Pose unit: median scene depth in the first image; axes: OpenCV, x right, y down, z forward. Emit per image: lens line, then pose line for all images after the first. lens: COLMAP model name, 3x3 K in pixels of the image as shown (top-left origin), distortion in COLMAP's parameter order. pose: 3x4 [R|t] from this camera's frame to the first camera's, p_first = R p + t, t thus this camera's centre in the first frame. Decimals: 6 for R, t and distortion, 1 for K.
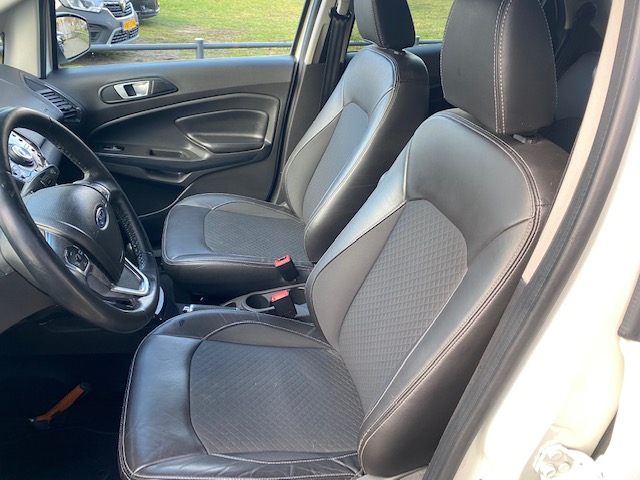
lens RADIAL K [[487.0, 0, 314.9], [0, 487.0, 238.4], [0, 0, 1]] dist [0.029882, -0.031201]
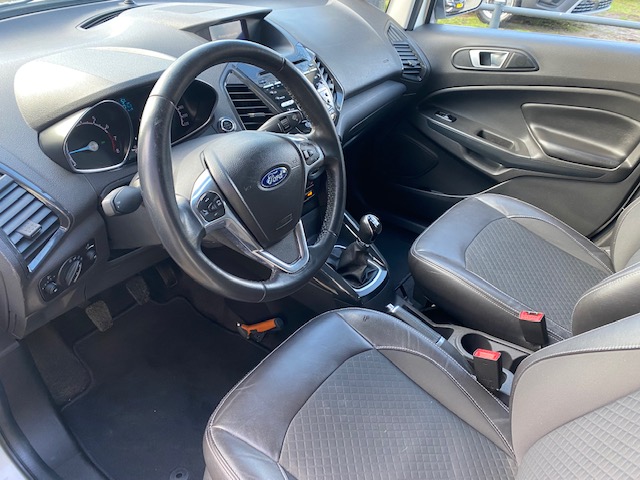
lens RADIAL K [[487.0, 0, 322.7], [0, 487.0, 244.6], [0, 0, 1]] dist [0.029882, -0.031201]
pose [[0.665566, 0.426394, -0.612544, 0.105625], [-0.385035, 0.899249, 0.207606, -0.067267], [0.639351, 0.097675, 0.762686, 0.160350]]
